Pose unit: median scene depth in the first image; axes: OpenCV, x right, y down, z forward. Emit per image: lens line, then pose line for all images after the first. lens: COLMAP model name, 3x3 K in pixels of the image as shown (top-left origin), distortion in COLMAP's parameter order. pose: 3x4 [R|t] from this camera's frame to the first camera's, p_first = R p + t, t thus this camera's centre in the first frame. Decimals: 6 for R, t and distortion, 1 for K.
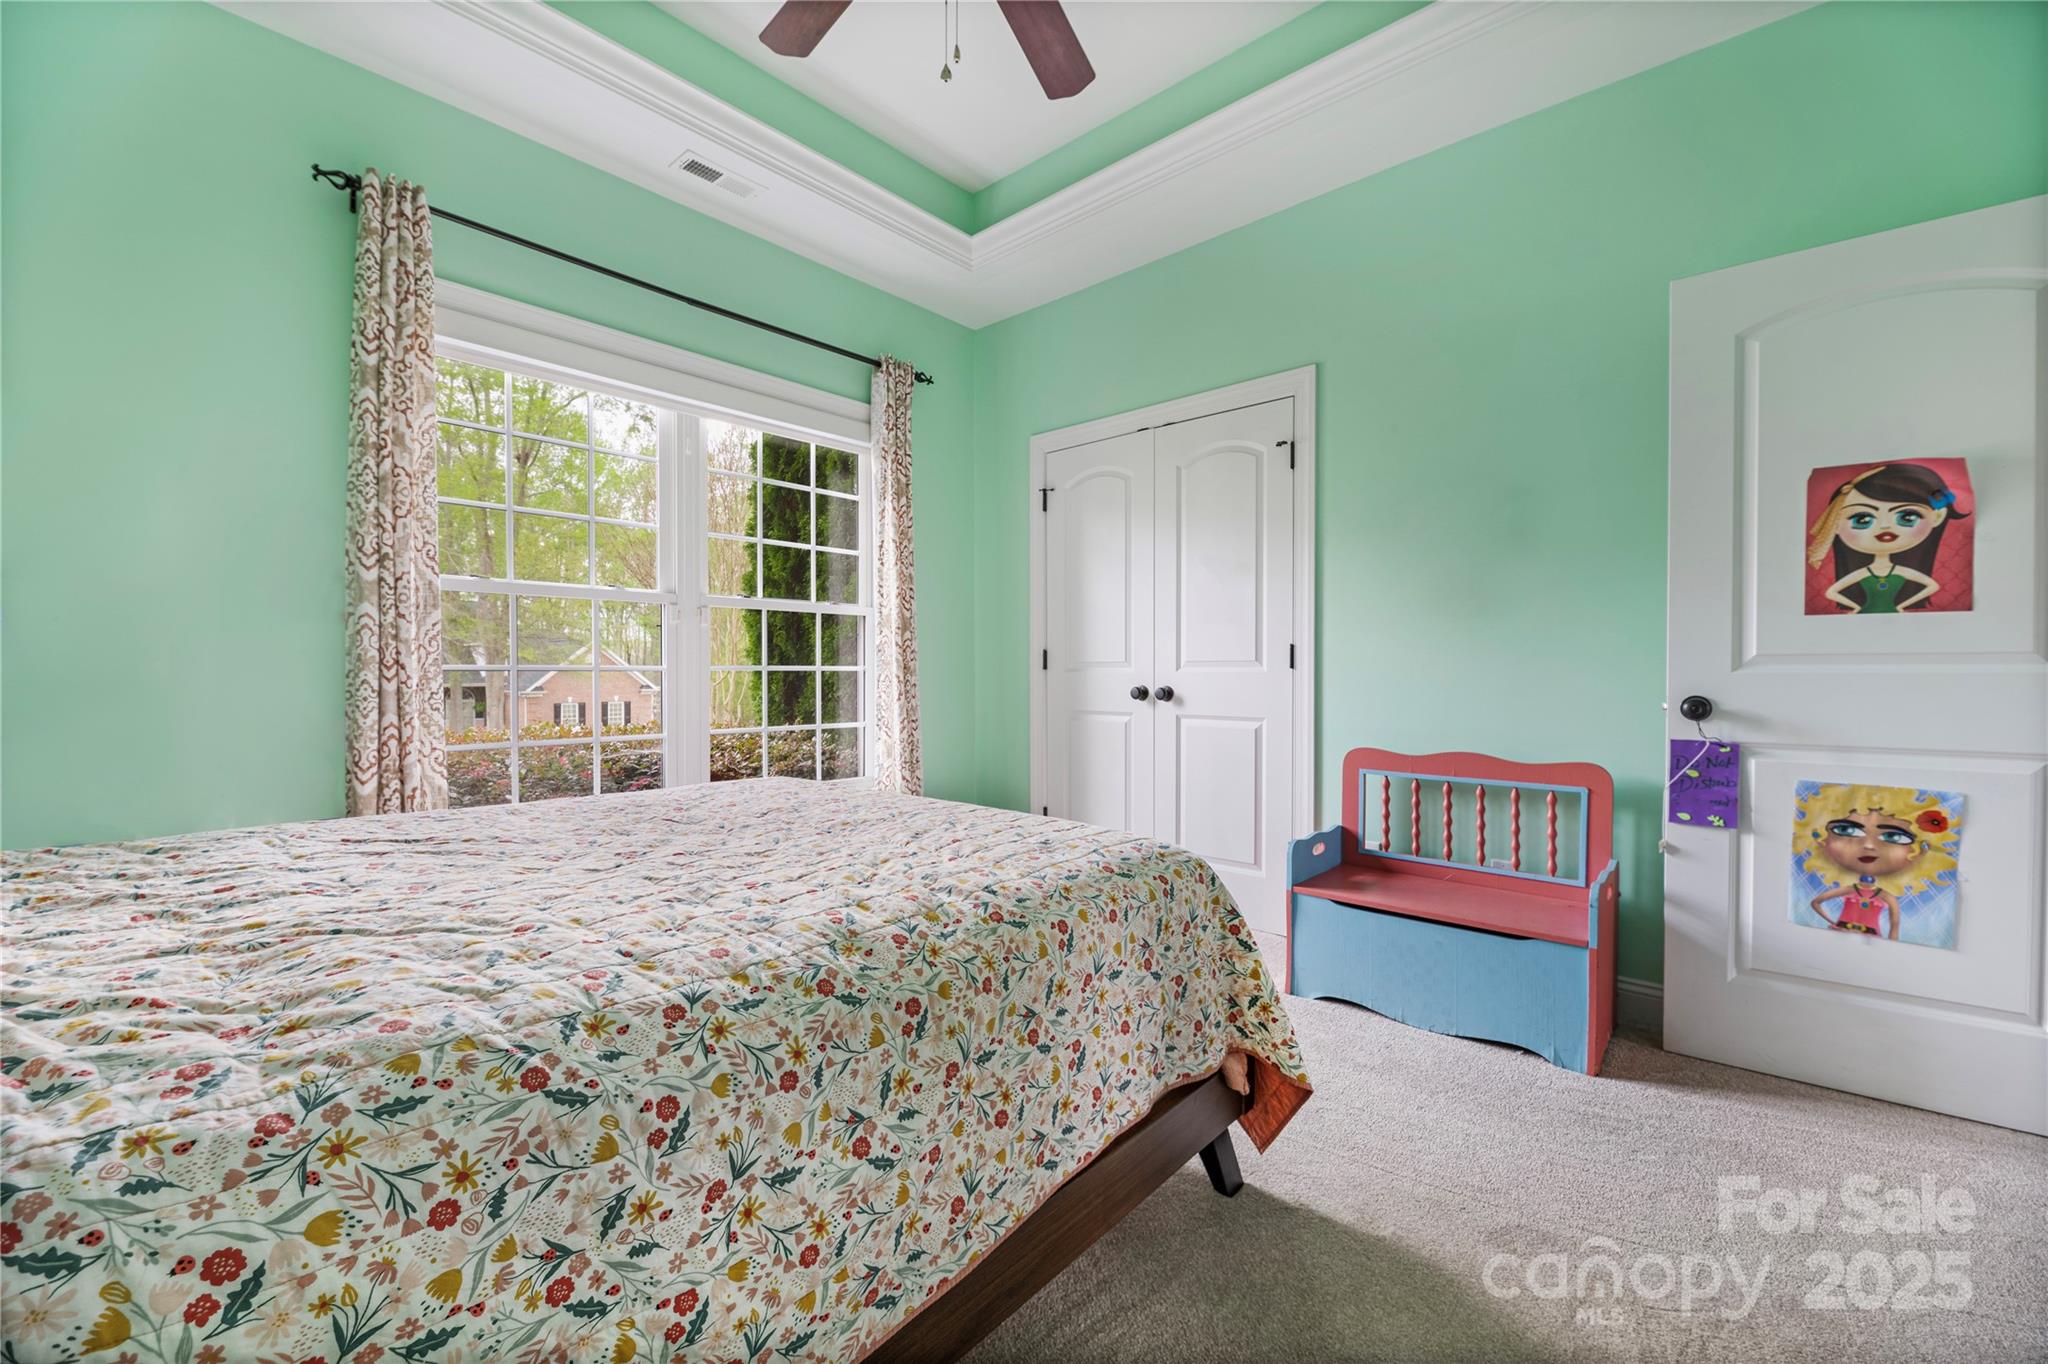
lens RADIAL K [[839.4, 0, 1020.0], [0, 839.4, 676.6], [0, 0, 1]] dist [0.005341, -0.004435]
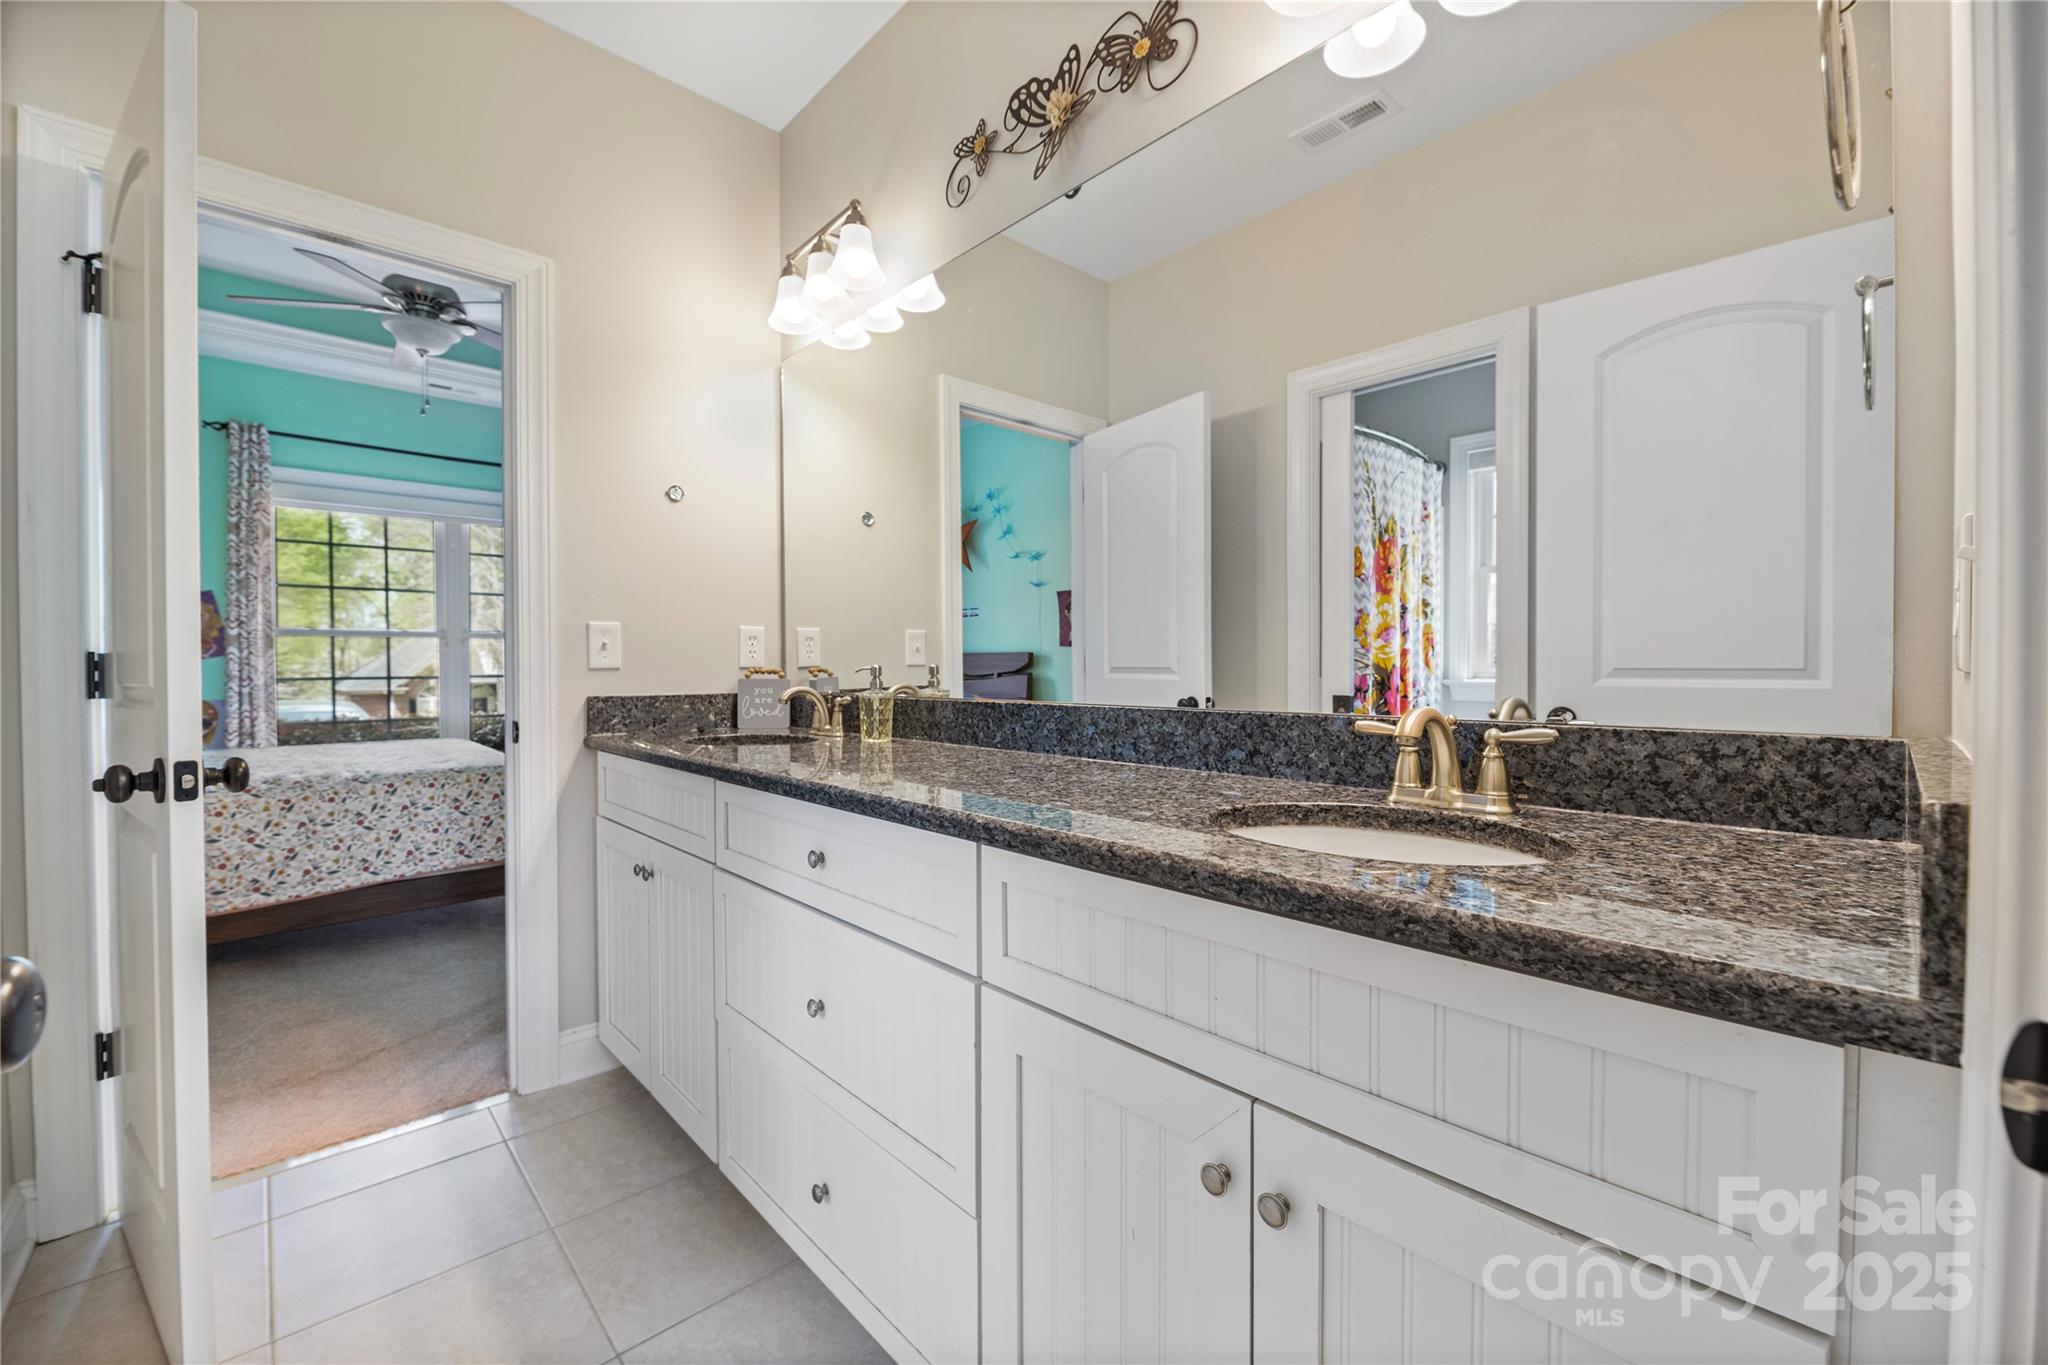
lens RADIAL K [[839.4, 0, 1027.7], [0, 839.4, 675.6], [0, 0, 1]] dist [0.005341, -0.004435]
pose [[0.996106, -0.004371, -0.088057, 1.183987], [0.005049, 0.999959, 0.007478, -0.026581], [0.088021, -0.007893, 0.996087, -0.741689]]
